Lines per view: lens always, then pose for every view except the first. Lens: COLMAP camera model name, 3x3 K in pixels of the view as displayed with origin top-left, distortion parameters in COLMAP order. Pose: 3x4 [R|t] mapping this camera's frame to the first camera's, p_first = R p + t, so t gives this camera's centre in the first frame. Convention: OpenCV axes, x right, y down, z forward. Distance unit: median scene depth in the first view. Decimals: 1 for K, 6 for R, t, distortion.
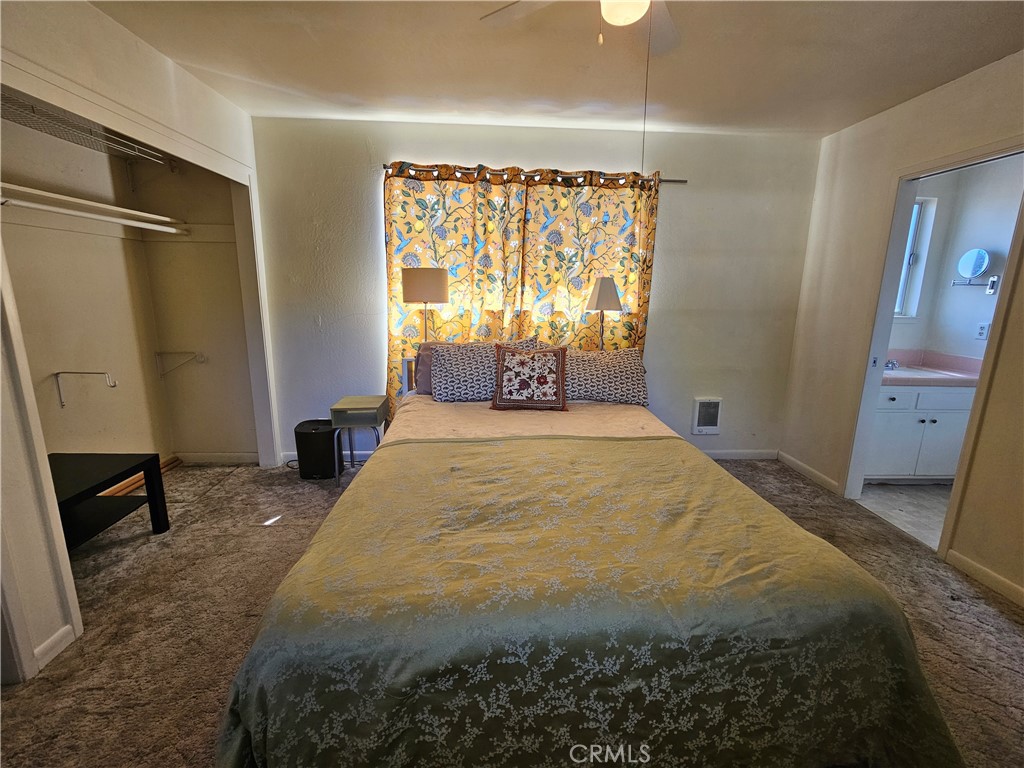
lens RADIAL K [[416.8, 0, 513.2], [0, 416.8, 371.1], [0, 0, 1]] dist [-0.001492, 0.000140]
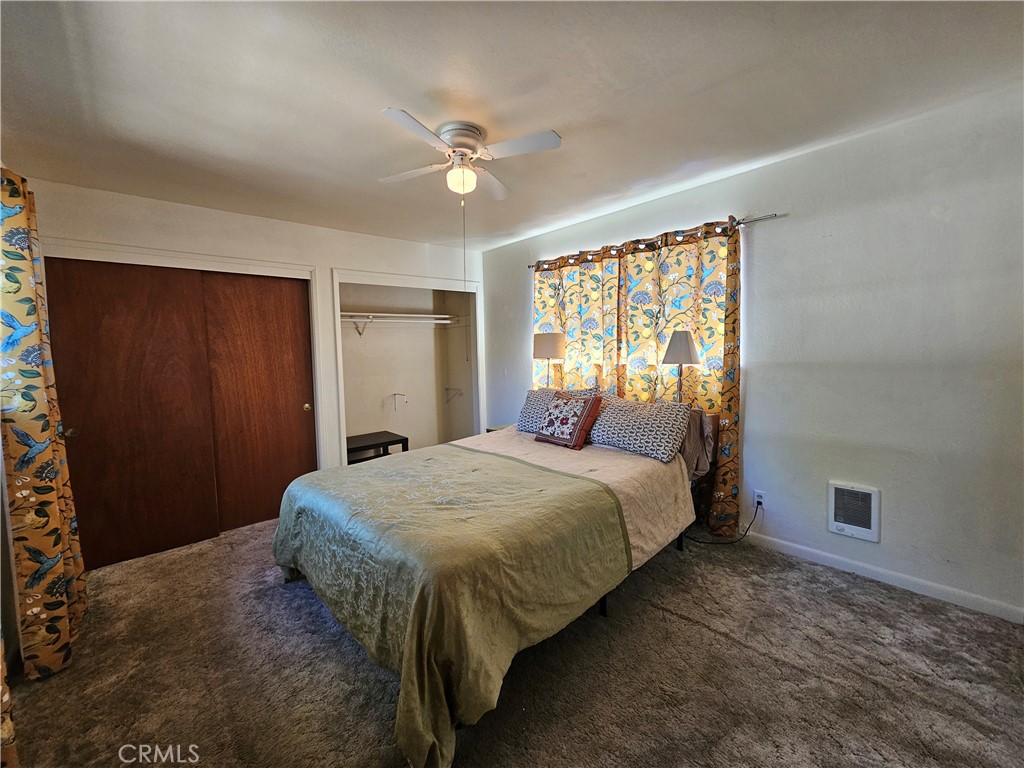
lens RADIAL K [[416.8, 0, 513.2], [0, 416.8, 371.1], [0, 0, 1]] dist [-0.001492, 0.000140]
pose [[0.631650, 0.009064, -0.775200, 0.752370], [-0.110757, 0.990730, -0.078663, -0.008915], [0.767301, 0.135546, 0.626799, 0.090472]]
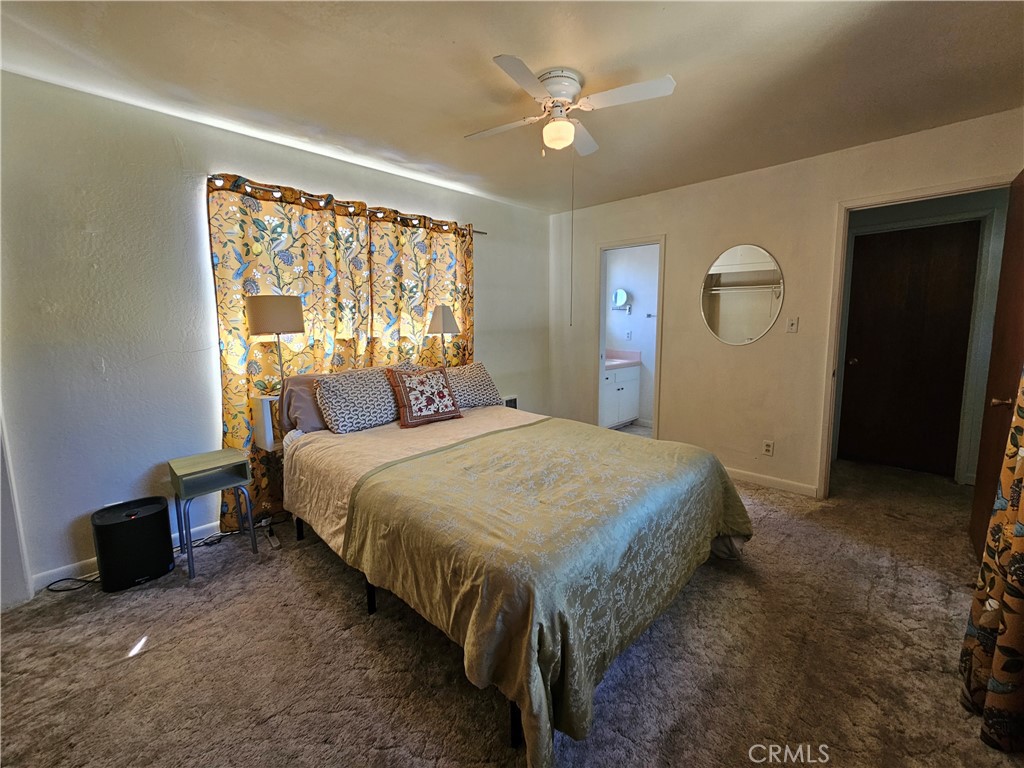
lens RADIAL K [[416.8, 0, 513.2], [0, 416.8, 371.1], [0, 0, 1]] dist [-0.001492, 0.000140]
pose [[0.739803, -0.104447, 0.664668, -0.445199], [0.145265, 0.989373, -0.006214, -0.005597], [-0.656955, 0.101150, 0.747113, 0.005805]]
